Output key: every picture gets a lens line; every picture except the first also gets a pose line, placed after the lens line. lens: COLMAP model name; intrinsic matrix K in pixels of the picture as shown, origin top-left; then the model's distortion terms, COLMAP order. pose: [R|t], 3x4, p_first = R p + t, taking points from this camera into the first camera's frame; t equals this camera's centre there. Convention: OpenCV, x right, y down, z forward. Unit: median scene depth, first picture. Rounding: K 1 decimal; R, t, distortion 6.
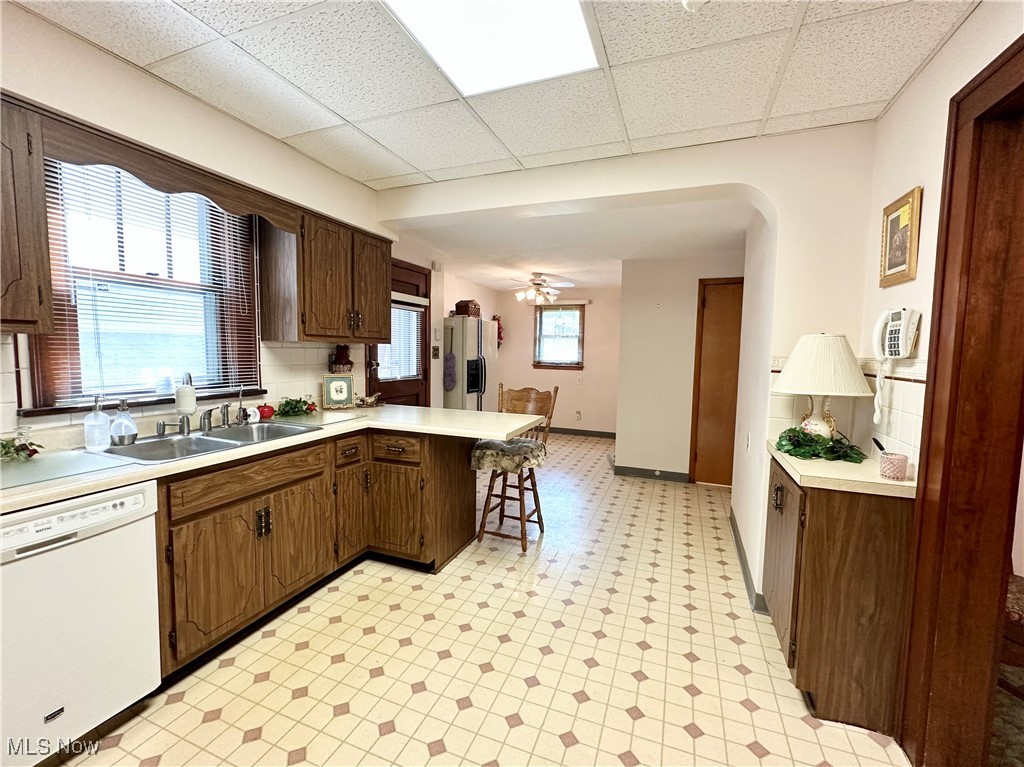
lens RADIAL K [[440.0, 0, 512.1], [0, 440.0, 383.8], [0, 0, 1]] dist [0.004699, -0.000489]
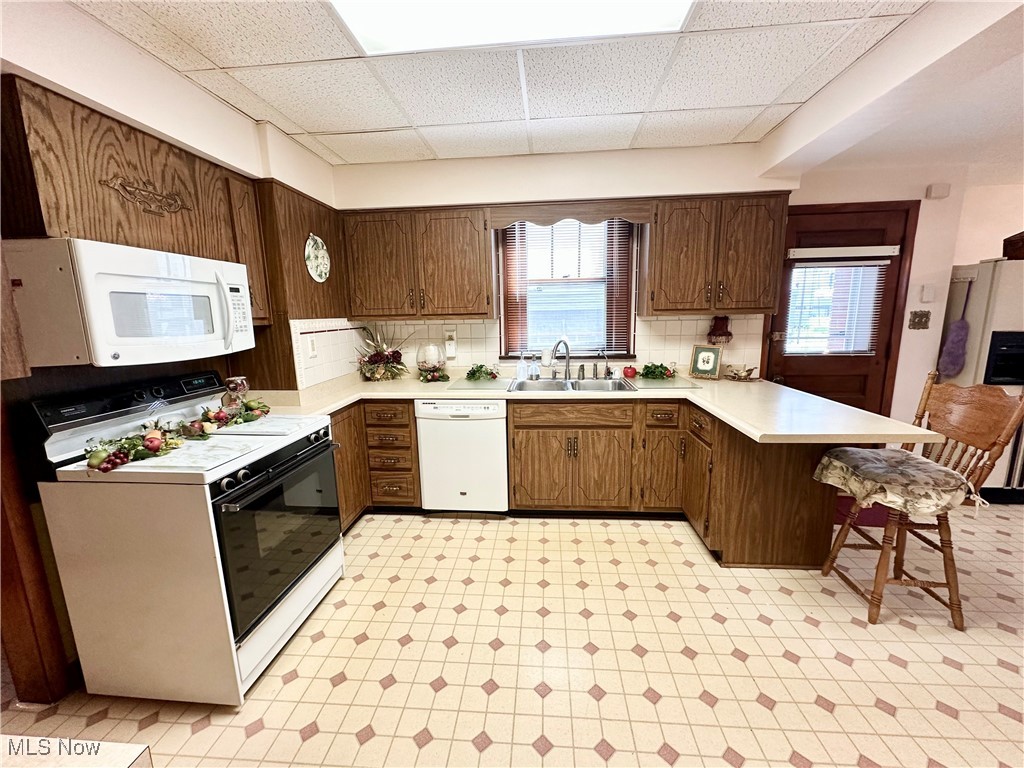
lens RADIAL K [[408.0, 0, 514.3], [0, 408.0, 385.1], [0, 0, 1]] dist [0.000126, -0.000012]
pose [[0.284871, 0.140026, -0.948283, 0.498191], [-0.049851, 0.990098, 0.131225, -0.040106], [0.957269, 0.009891, 0.289031, 0.355894]]
